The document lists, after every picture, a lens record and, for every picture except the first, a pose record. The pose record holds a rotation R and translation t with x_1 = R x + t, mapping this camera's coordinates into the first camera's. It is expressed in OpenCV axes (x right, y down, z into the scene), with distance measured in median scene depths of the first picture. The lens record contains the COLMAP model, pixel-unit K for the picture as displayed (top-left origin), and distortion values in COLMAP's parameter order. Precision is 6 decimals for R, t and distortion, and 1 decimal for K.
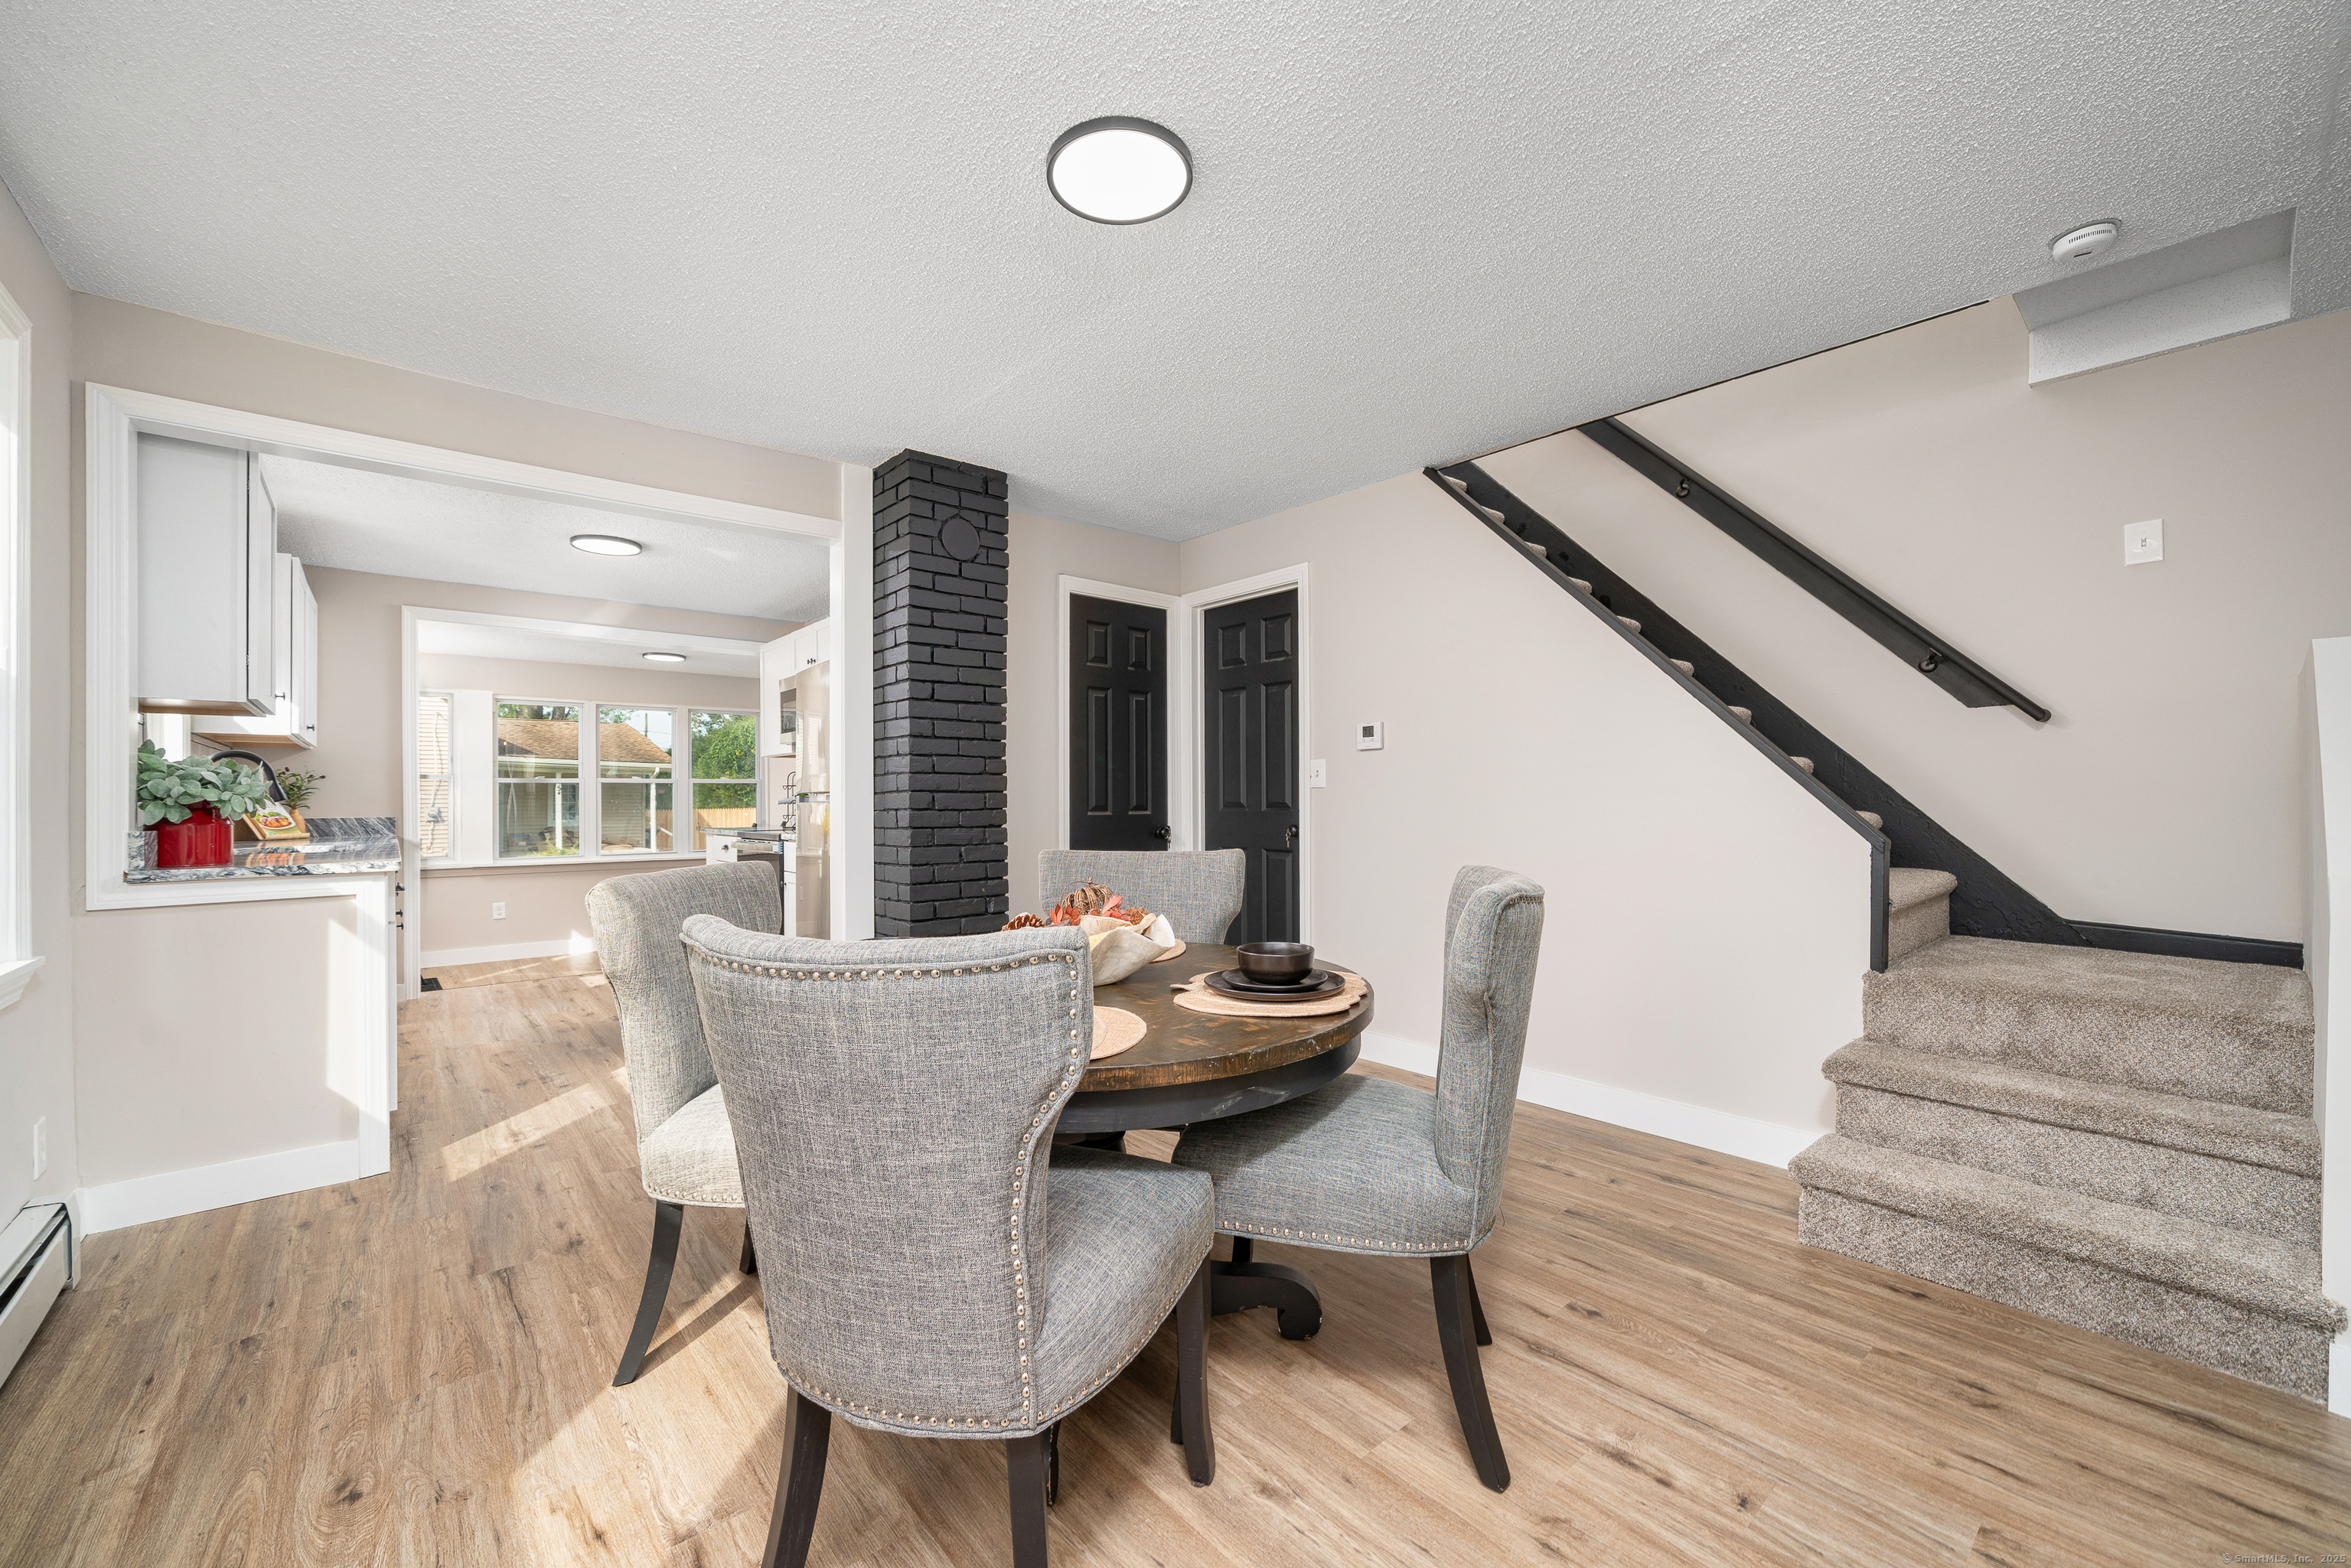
lens RADIAL K [[963.9, 0, 1181.5], [0, 963.9, 791.0], [0, 0, 1]] dist [0.001523, 0.000190]
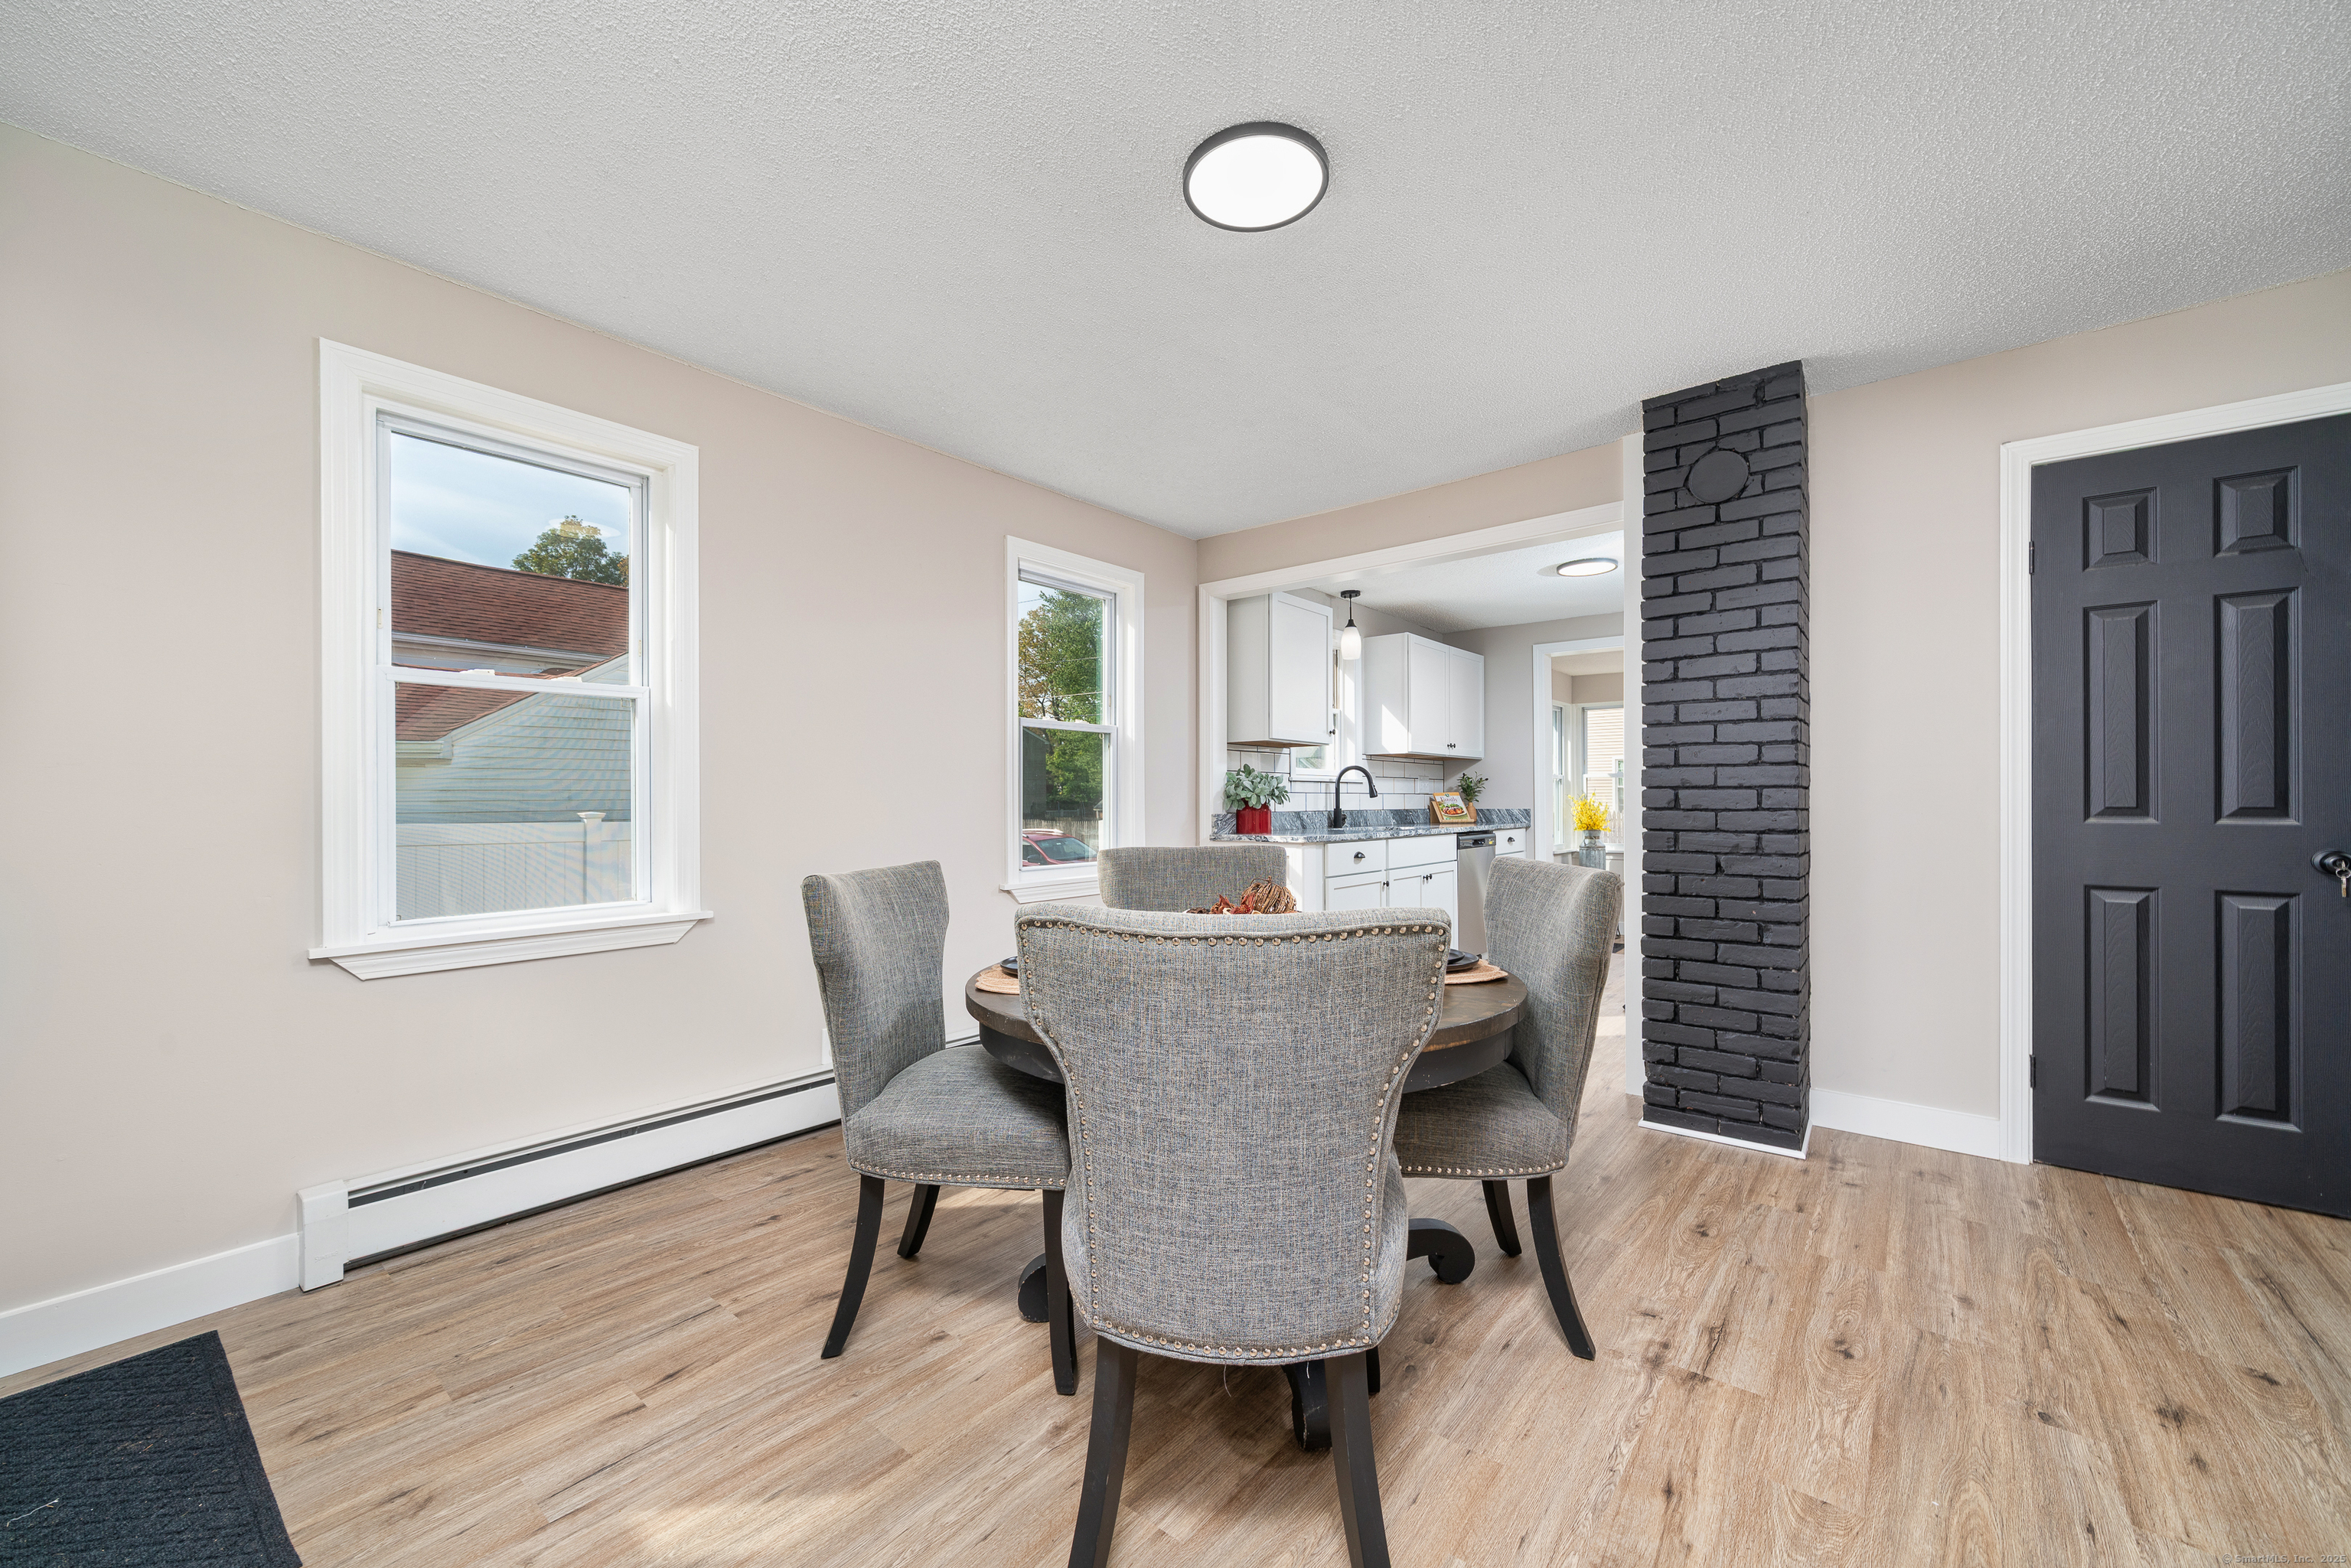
lens RADIAL K [[911.2, 0, 1169.5], [0, 911.2, 798.1], [0, 0, 1]] dist [-0.001948, -0.000163]
pose [[0.158084, 0.002693, -0.987422, 0.453313], [0.011831, 0.999919, 0.004621, 0.000358], [0.987355, -0.012413, 0.158039, 0.417715]]
